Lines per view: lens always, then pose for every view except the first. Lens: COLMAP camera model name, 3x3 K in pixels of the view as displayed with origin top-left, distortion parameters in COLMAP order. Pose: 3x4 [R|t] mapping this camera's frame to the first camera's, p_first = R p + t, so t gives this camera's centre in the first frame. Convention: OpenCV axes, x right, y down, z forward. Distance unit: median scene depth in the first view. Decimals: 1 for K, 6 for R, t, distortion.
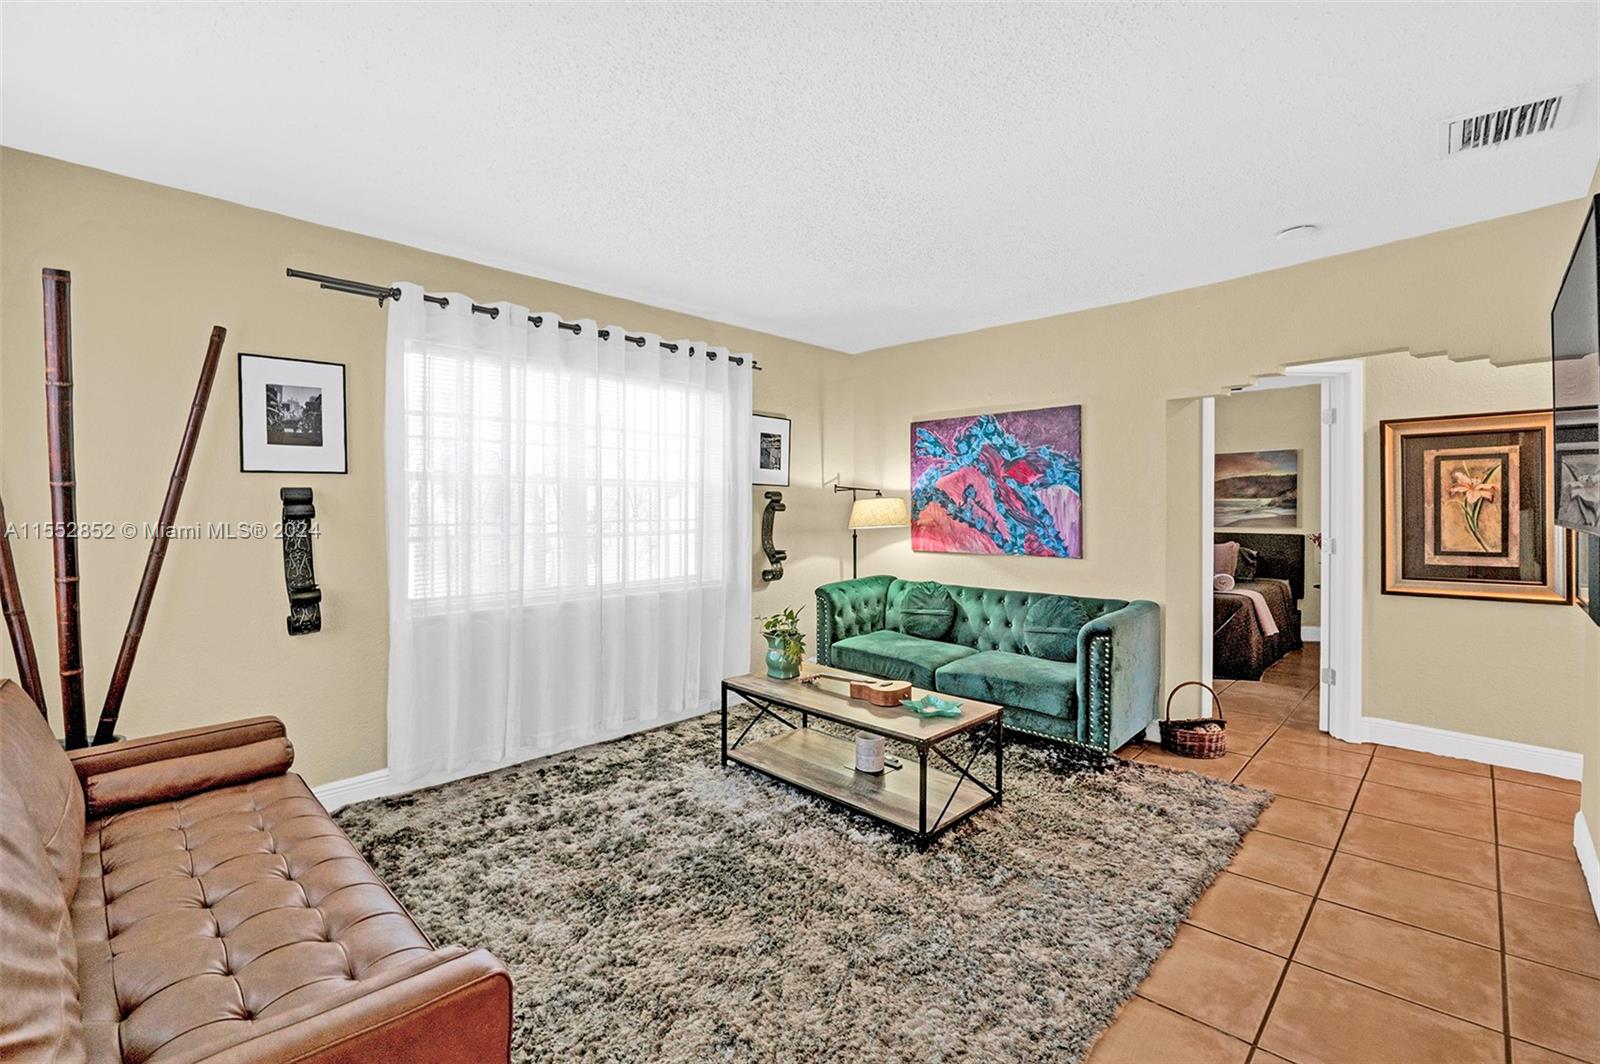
lens RADIAL K [[724.4, 0, 812.2], [0, 724.4, 509.3], [0, 0, 1]] dist [-0.007052, -0.000621]
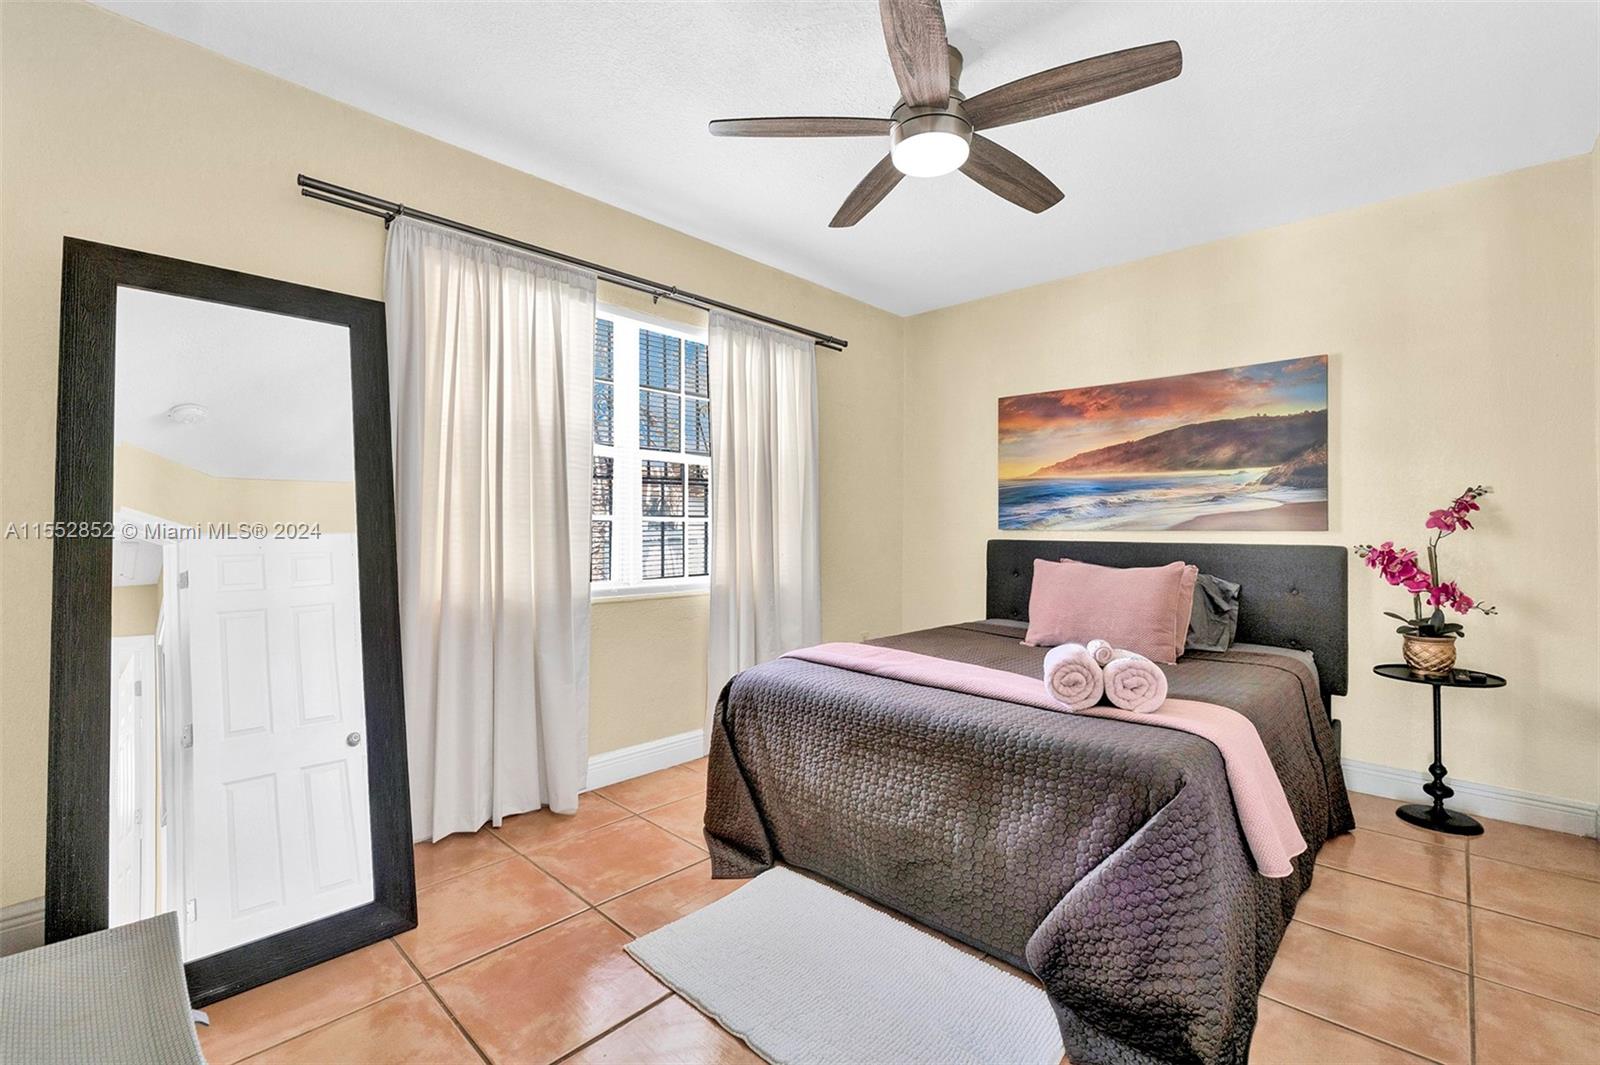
lens RADIAL K [[729.3, 0, 794.2], [0, 729.3, 514.2], [0, 0, 1]] dist [-0.002959, -0.000759]
pose [[0.999983, 0.004661, -0.003477, 0.645157], [-0.004747, 0.999671, -0.025204, 0.051584], [0.003358, 0.025220, 0.999676, 1.030324]]
